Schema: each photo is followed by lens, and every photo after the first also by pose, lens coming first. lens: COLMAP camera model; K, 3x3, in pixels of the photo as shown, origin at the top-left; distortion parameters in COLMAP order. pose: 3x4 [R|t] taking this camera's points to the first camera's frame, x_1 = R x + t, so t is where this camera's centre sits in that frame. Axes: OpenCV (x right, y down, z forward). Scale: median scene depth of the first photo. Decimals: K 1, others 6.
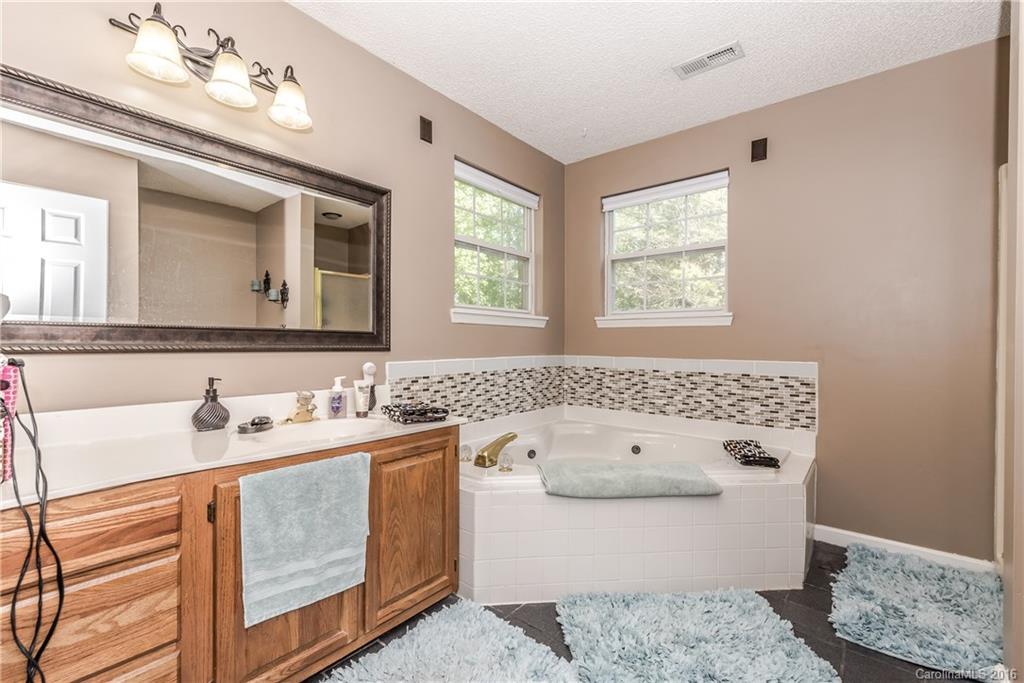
lens RADIAL K [[438.9, 0, 512.0], [0, 438.9, 341.5], [0, 0, 1]] dist [0.000669, 0.000085]
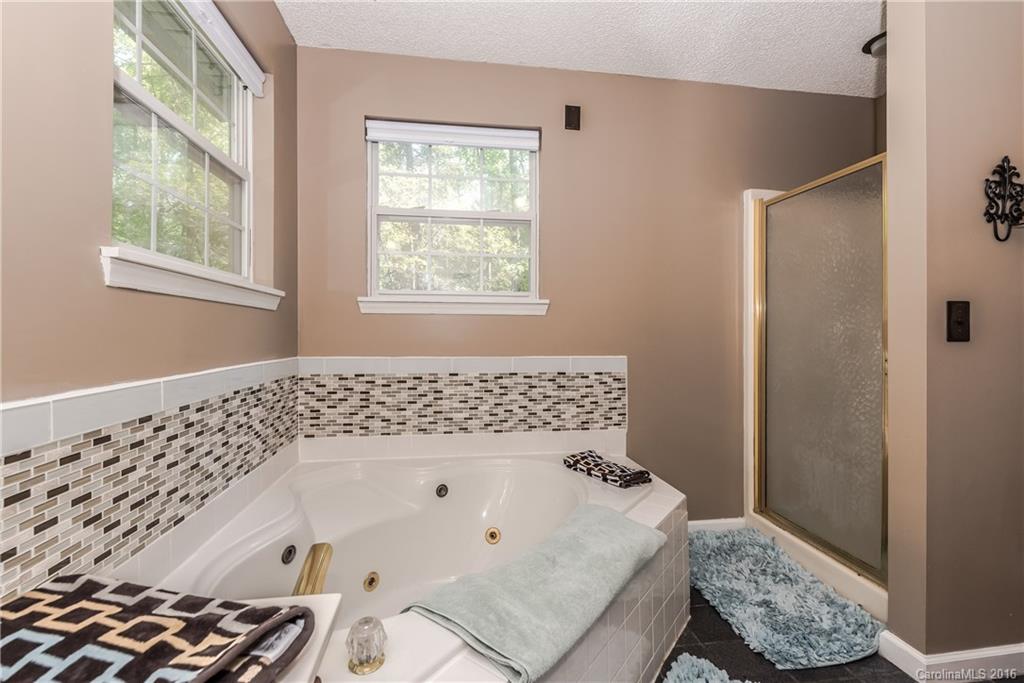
lens RADIAL K [[440.3, 0, 510.4], [0, 440.3, 329.1], [0, 0, 1]] dist [-0.001416, -0.000217]
pose [[0.675517, 0.005152, 0.737326, -0.164977], [-0.000748, 0.999980, -0.006302, -0.004503], [-0.737344, 0.003706, 0.675508, 0.469916]]
